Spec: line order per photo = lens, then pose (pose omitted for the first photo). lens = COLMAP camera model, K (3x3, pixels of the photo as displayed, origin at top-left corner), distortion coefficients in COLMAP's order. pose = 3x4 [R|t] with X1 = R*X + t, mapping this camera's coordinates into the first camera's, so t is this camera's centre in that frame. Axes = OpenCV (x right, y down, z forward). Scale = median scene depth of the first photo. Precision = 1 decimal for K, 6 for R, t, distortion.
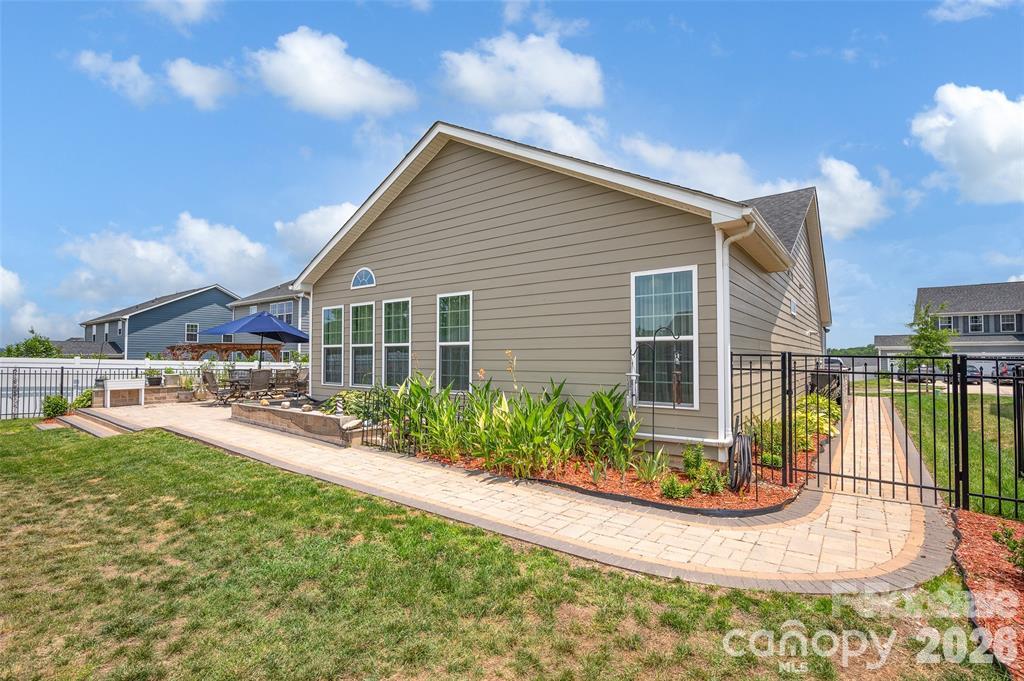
lens RADIAL K [[466.6, 0, 508.8], [0, 466.6, 343.0], [0, 0, 1]] dist [0.001748, 0.000207]
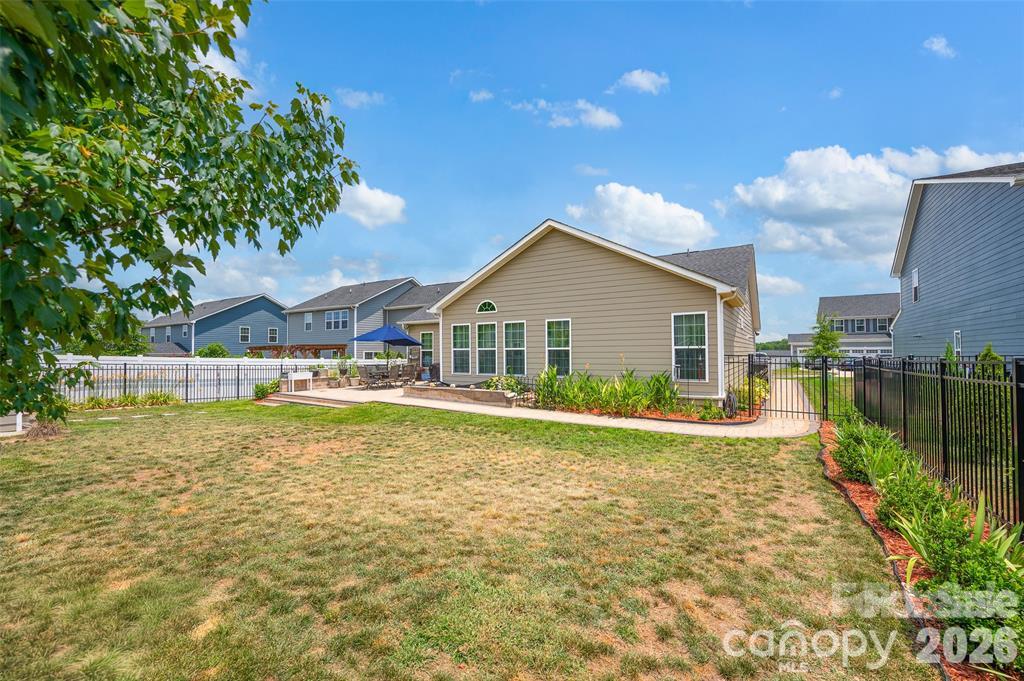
lens RADIAL K [[422.8, 0, 507.1], [0, 422.8, 341.5], [0, 0, 1]] dist [-0.000573, 0.000040]
pose [[0.996950, -0.005093, 0.077883, -0.387410], [0.004577, 0.999966, 0.006799, -0.032960], [-0.077915, -0.006422, 0.996939, -0.488039]]
